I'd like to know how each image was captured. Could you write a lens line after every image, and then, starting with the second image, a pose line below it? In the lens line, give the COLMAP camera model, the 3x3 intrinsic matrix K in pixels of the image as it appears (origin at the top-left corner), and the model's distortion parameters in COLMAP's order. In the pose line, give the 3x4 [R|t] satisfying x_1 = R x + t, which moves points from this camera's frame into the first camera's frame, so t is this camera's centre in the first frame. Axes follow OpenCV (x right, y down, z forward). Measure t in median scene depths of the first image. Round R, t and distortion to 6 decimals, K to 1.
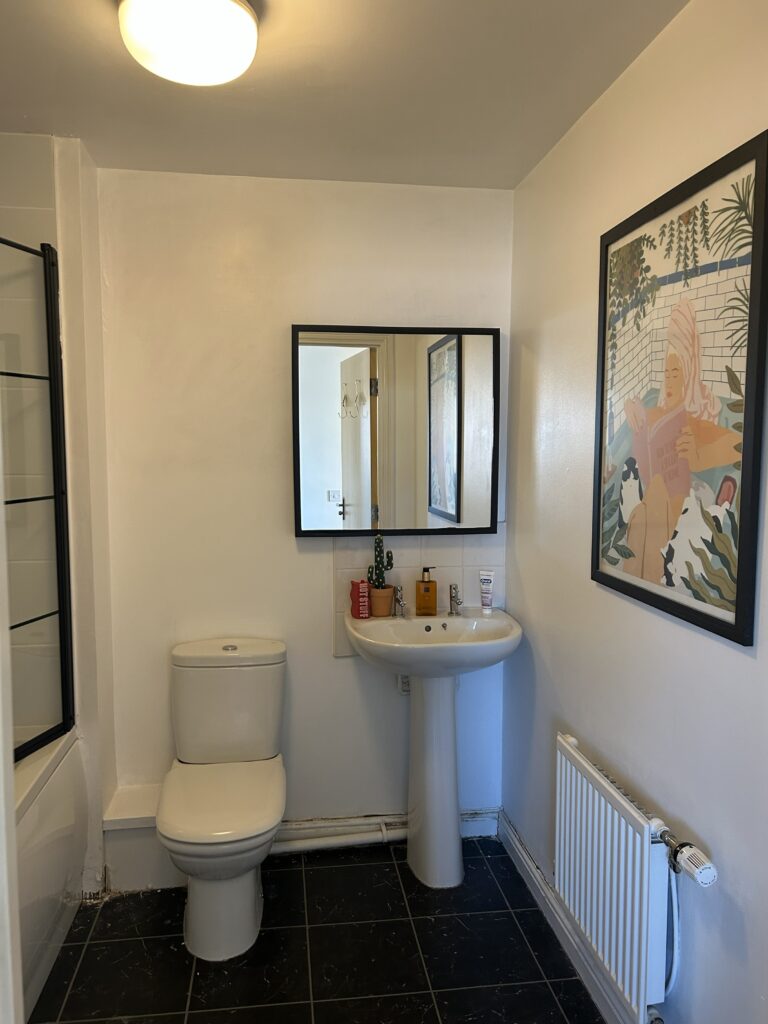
lens RADIAL K [[771.1, 0, 376.2], [0, 771.1, 509.5], [0, 0, 1]] dist [0.066226, -0.069914]
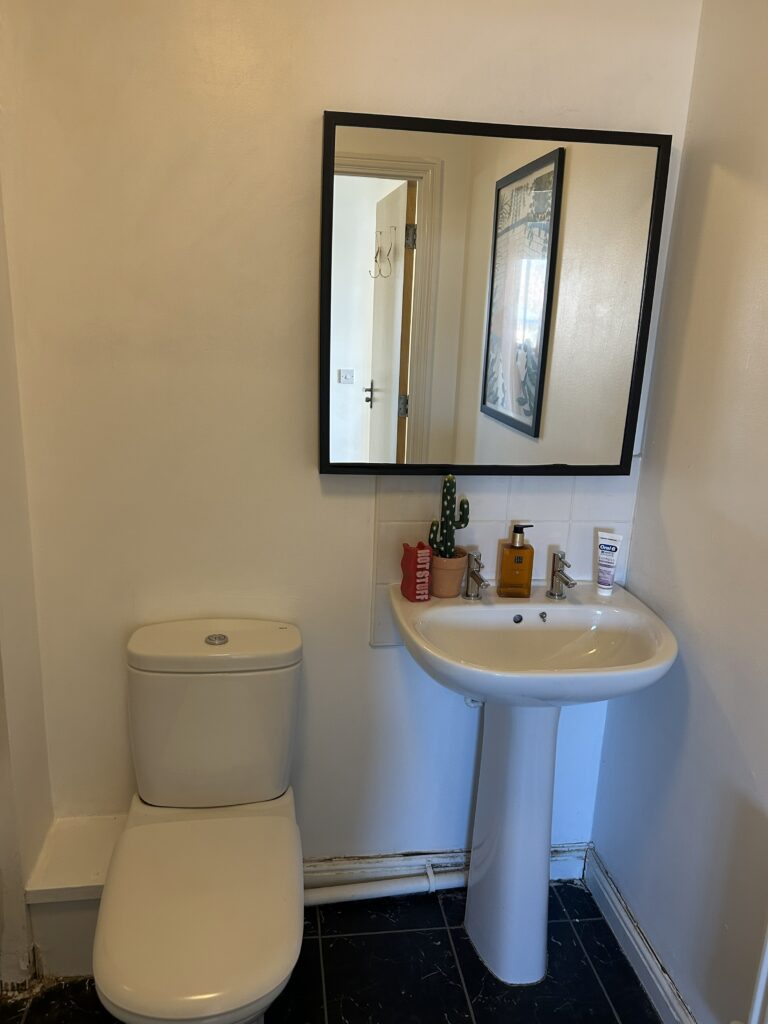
lens RADIAL K [[771.1, 0, 376.2], [0, 771.1, 509.5], [0, 0, 1]] dist [0.066226, -0.069914]
pose [[0.999277, 0.035360, 0.013965, -0.065056], [-0.037251, 0.984073, 0.173817, -0.047282], [-0.007597, -0.174211, 0.984679, 0.362407]]
